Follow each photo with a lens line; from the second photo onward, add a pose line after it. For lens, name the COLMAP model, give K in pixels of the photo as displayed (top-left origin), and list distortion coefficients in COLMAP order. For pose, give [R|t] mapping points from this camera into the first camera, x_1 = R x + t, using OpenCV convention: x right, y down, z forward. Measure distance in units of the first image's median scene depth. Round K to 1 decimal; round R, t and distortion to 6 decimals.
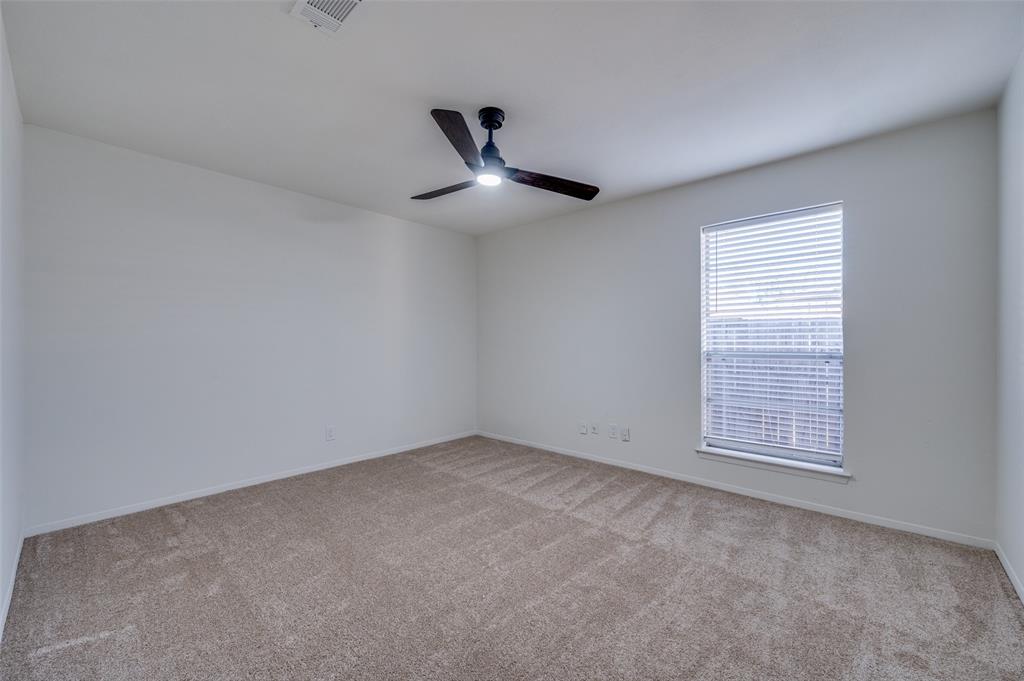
lens RADIAL K [[406.4, 0, 514.4], [0, 406.4, 340.3], [0, 0, 1]] dist [-0.004569, -0.000104]
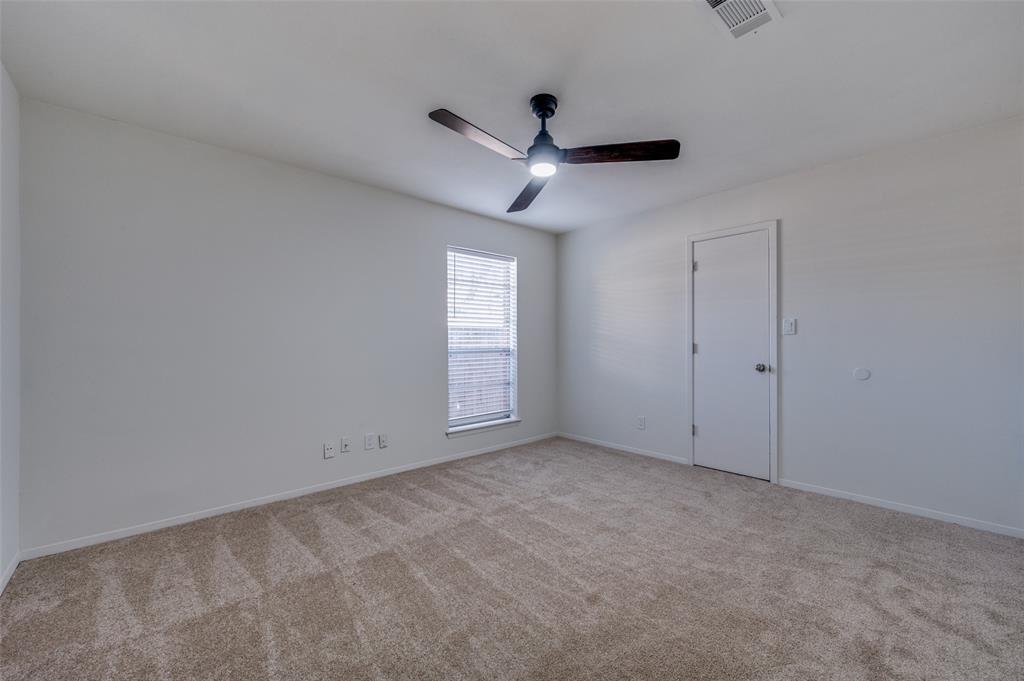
lens RADIAL K [[406.4, 0, 514.4], [0, 406.4, 340.3], [0, 0, 1]] dist [-0.004569, -0.000104]
pose [[0.083241, 0.014178, 0.996429, -0.780088], [-0.001986, 0.999899, -0.014062, 0.018721], [-0.996527, -0.000808, 0.083261, 0.770170]]
